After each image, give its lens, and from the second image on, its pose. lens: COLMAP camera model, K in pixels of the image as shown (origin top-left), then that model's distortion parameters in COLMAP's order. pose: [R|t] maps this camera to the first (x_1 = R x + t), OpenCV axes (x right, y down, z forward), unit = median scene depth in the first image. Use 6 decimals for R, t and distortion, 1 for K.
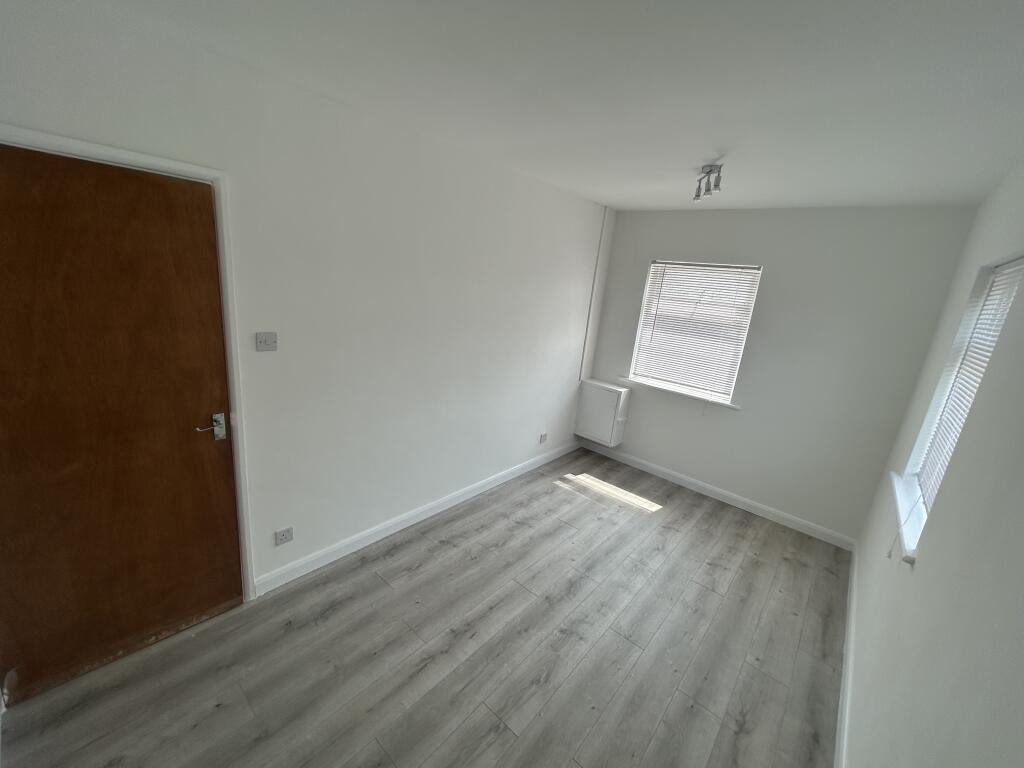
lens RADIAL K [[413.2, 0, 512.0], [0, 413.2, 384.0], [0, 0, 1]] dist [-0.010440, 0.004427]
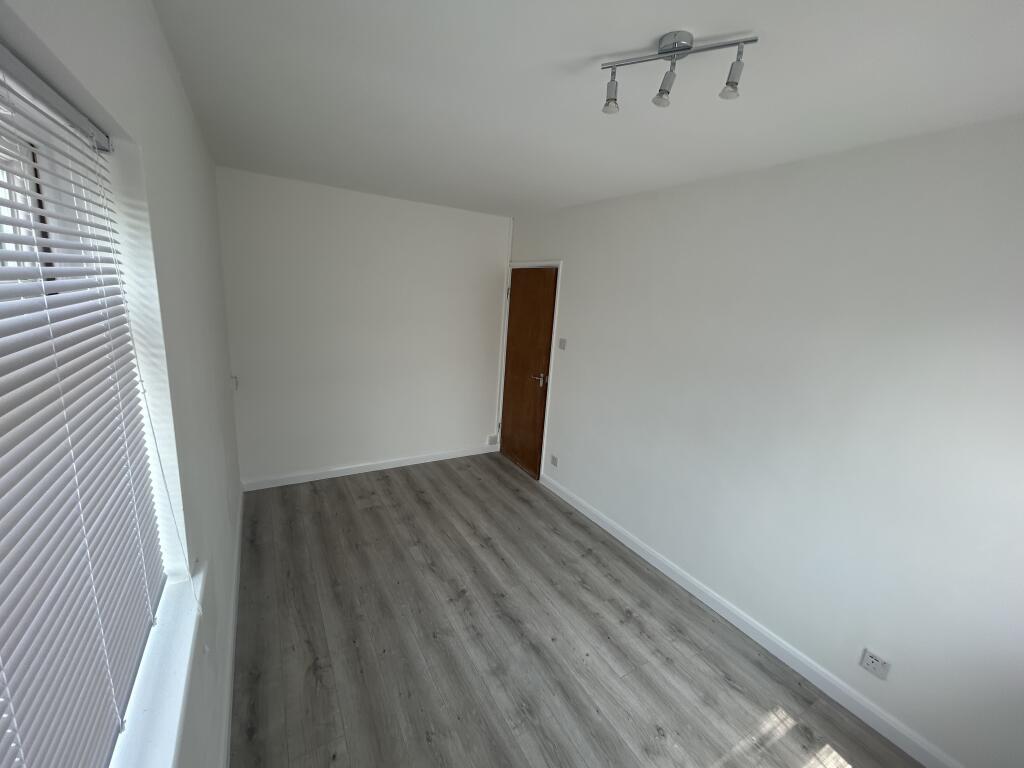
lens RADIAL K [[413.2, 0, 512.0], [0, 413.2, 384.0], [0, 0, 1]] dist [-0.010440, 0.004427]
pose [[-0.303701, 0.092748, -0.948242, 0.875405], [-0.335630, 0.921039, 0.197582, -0.159671], [0.891694, 0.378265, -0.248591, 0.931090]]
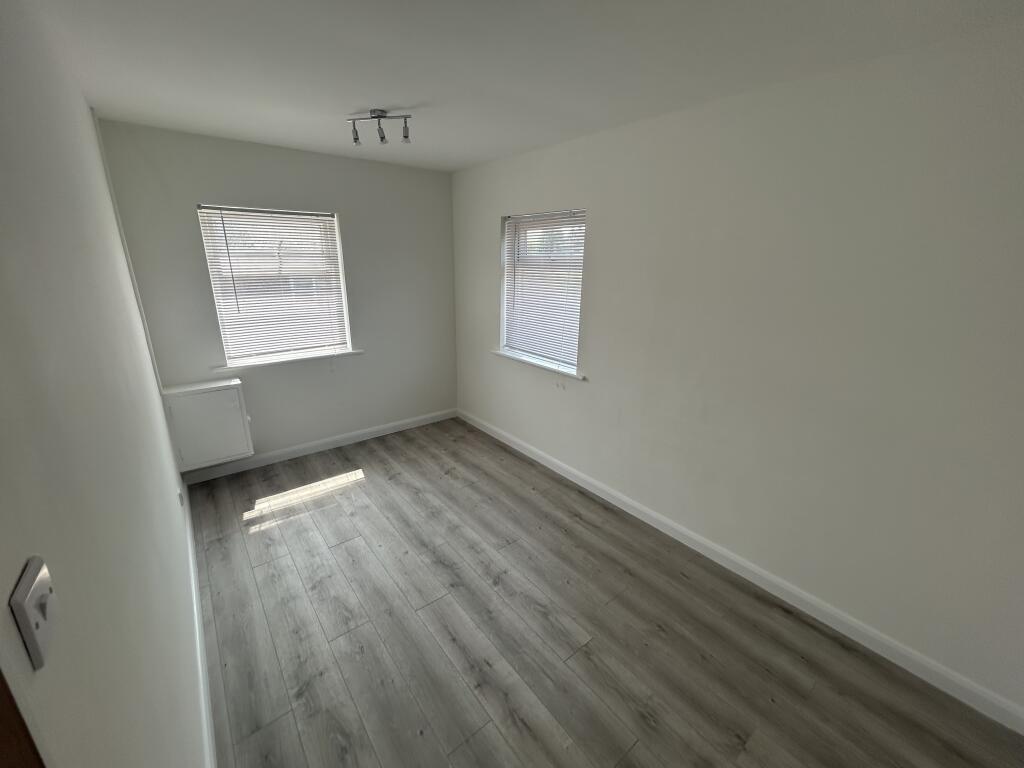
lens RADIAL K [[413.3, 0, 512.4], [0, 413.3, 383.7], [0, 0, 1]] dist [-0.011423, 0.008248]
pose [[0.180159, -0.382401, 0.906263, -0.494075], [0.251605, 0.908603, 0.333371, -0.160619], [-0.950914, 0.167960, 0.259907, 0.469656]]
